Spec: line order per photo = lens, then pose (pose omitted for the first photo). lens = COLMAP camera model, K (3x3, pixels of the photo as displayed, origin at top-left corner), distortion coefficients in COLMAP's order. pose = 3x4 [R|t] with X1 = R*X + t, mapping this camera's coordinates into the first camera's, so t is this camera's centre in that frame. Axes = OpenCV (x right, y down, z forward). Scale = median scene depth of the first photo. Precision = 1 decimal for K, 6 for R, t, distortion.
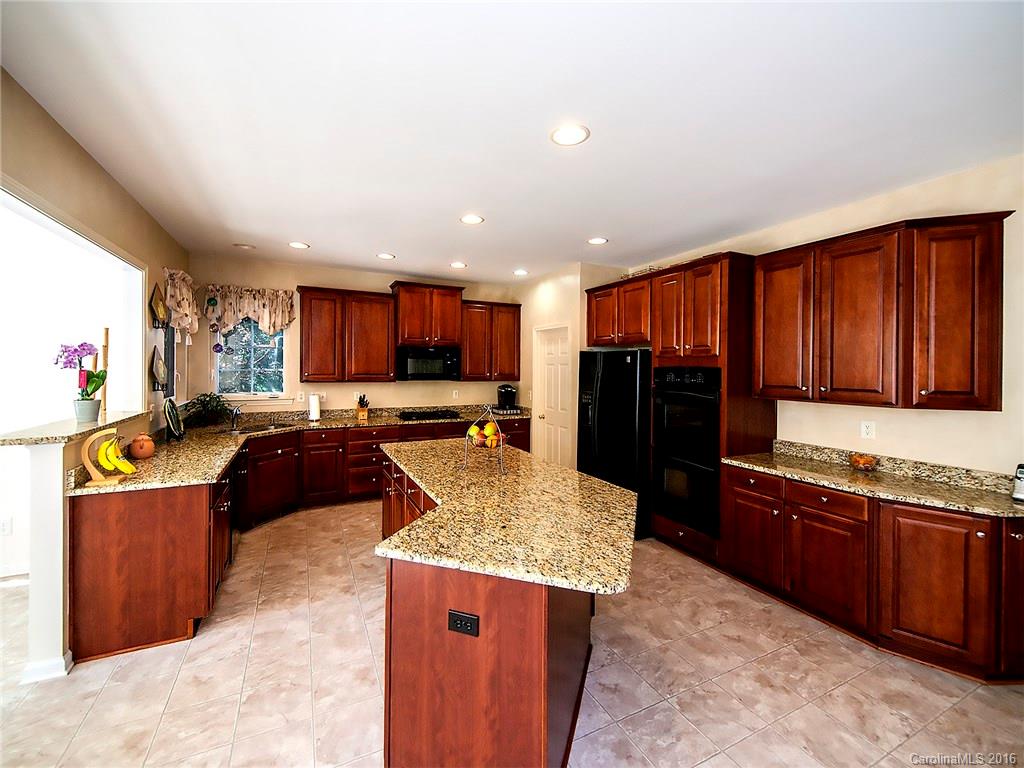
lens RADIAL K [[432.0, 0, 514.8], [0, 432.0, 371.1], [0, 0, 1]] dist [0.010172, -0.000021]
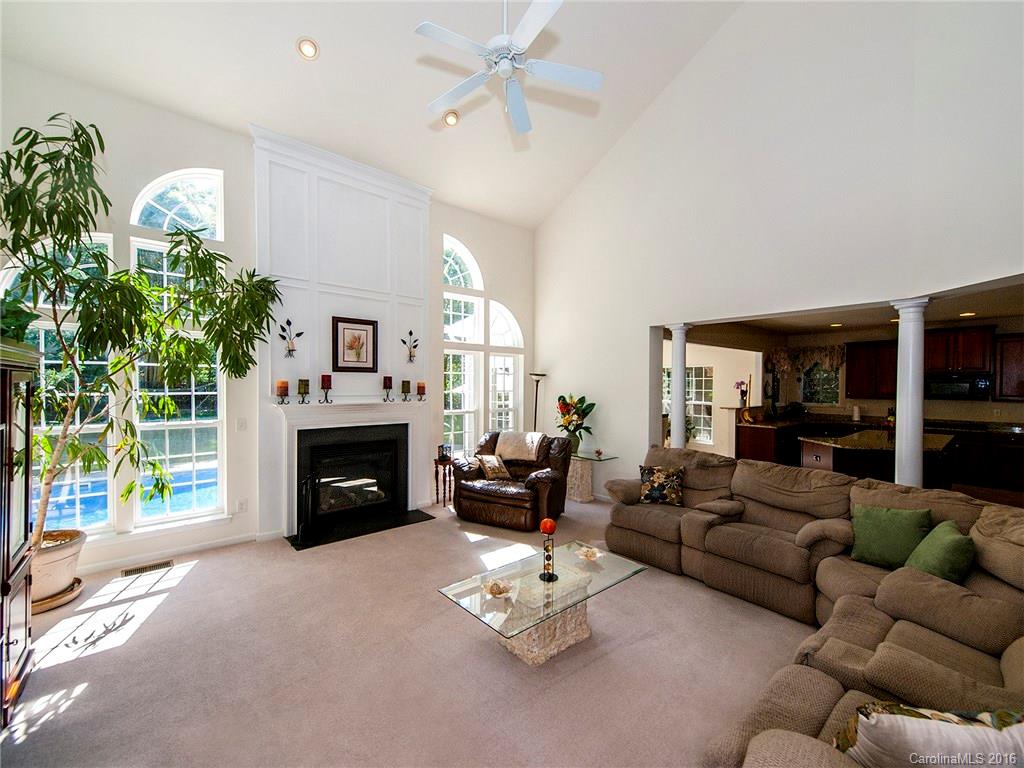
lens RADIAL K [[420.7, 0, 517.2], [0, 420.7, 386.0], [0, 0, 1]] dist [0.008949, -0.000319]
pose [[0.252298, -0.000187, -0.967650, 0.813846], [-0.013994, 0.999895, -0.003842, 0.002620], [0.967548, 0.014511, 0.252269, -0.703622]]
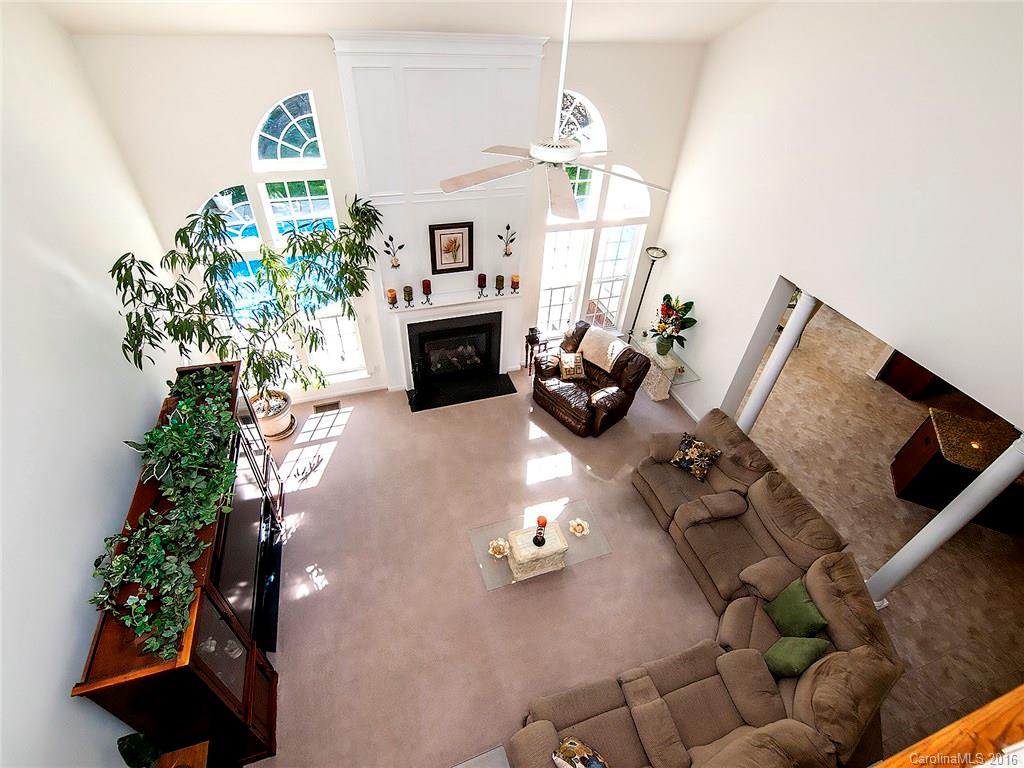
lens RADIAL K [[470.1, 0, 512.0], [0, 470.1, 384.0], [0, 0, 1]] dist [0.025738, 0.000624]
pose [[-0.141713, 0.602675, -0.785303, 0.882439], [-0.064217, 0.786041, 0.614830, -1.304015], [0.987823, 0.137559, -0.072690, -0.336716]]
